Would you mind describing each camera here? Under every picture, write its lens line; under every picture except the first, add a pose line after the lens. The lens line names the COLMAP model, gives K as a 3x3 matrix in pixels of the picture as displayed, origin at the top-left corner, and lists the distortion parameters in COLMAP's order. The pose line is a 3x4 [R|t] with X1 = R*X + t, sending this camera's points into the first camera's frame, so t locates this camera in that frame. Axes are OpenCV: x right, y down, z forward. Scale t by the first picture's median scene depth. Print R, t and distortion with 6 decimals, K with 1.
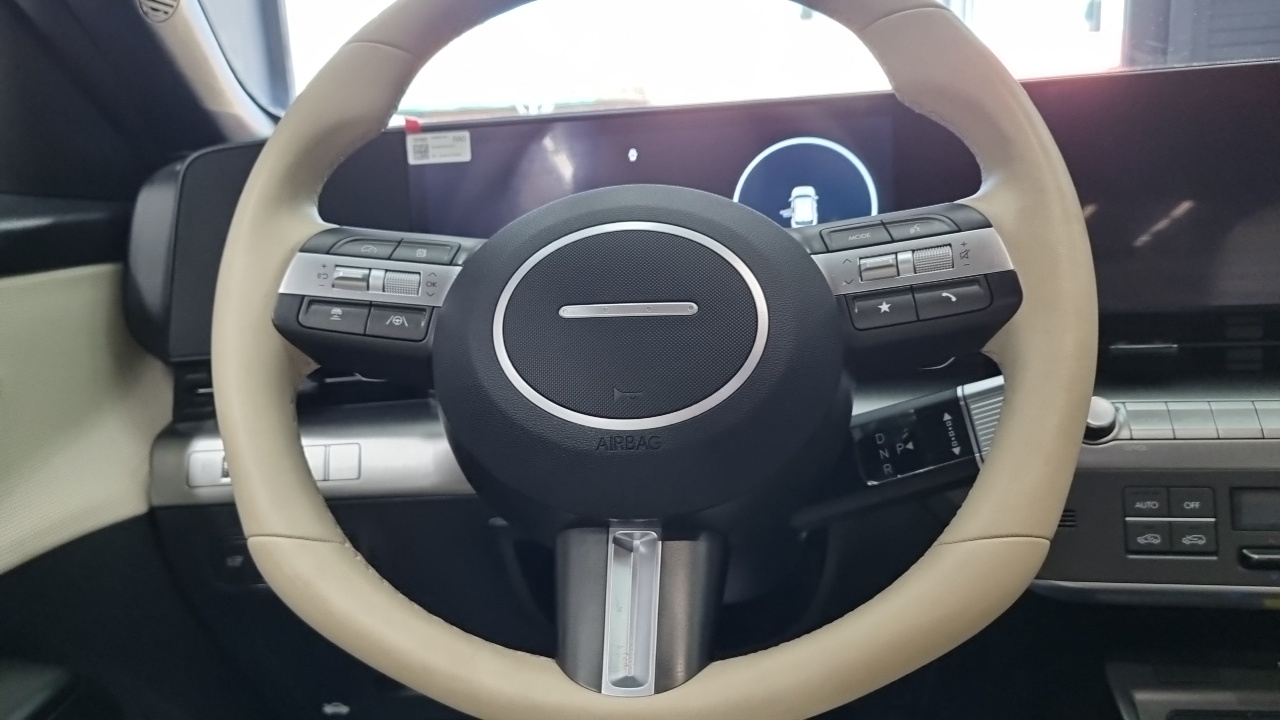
lens RADIAL K [[969.3, 0, 601.4], [0, 969.3, 376.2], [0, 0, 1]] dist [0.033923, -0.017512]
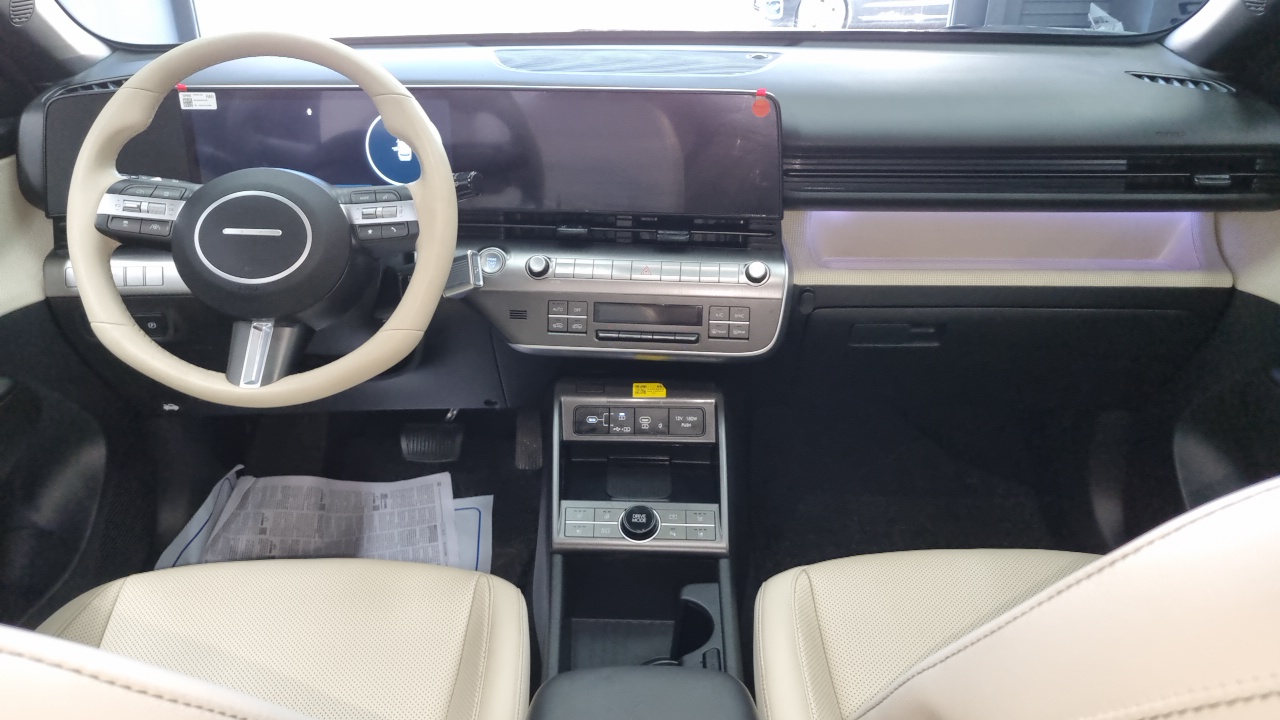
lens RADIAL K [[969.3, 0, 624.4], [0, 969.3, 353.6], [0, 0, 1]] dist [0.033923, -0.017512]
pose [[0.994703, 0.016529, 0.101452, 0.605044], [-0.039513, 0.972637, 0.228947, -0.313314], [-0.094892, -0.231743, 0.968138, -1.267205]]
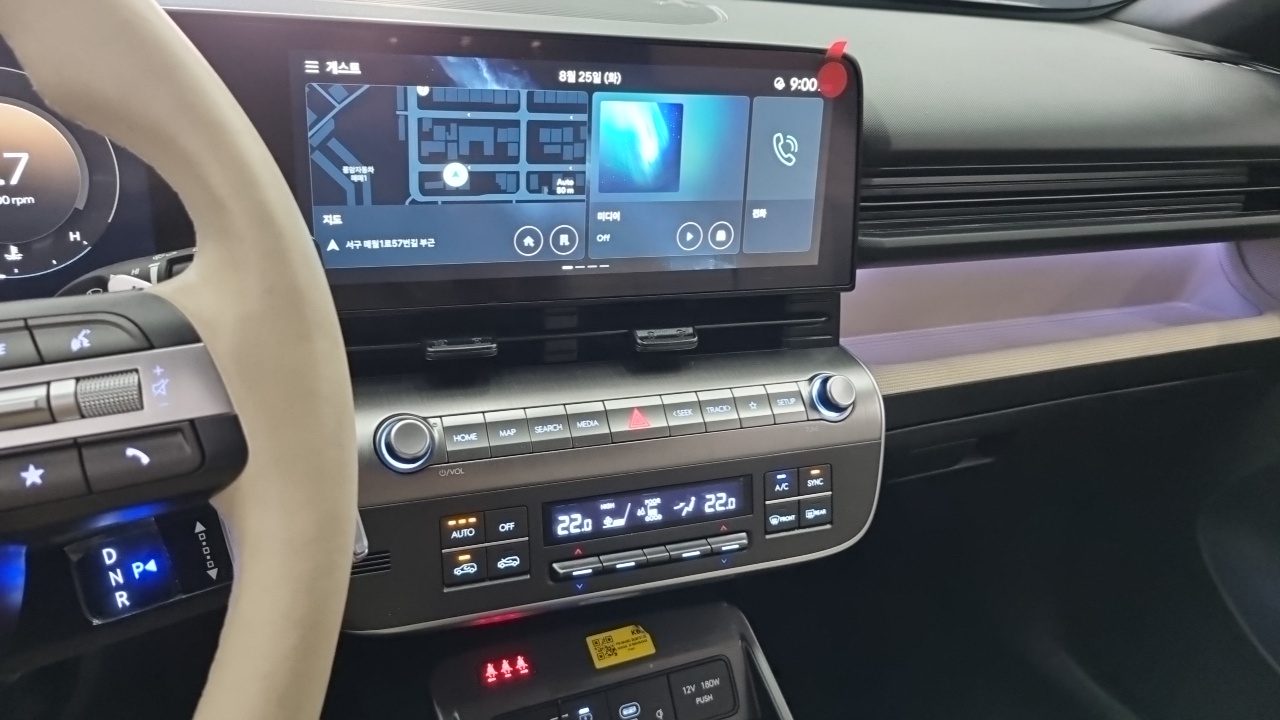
lens RADIAL K [[969.3, 0, 624.2], [0, 969.3, 362.5], [0, 0, 1]] dist [0.033923, -0.017512]
pose [[0.824896, -0.090365, 0.558015, 0.236381], [-0.018503, 0.982295, 0.186426, -0.240084], [-0.564982, -0.164107, 0.808619, 0.262375]]
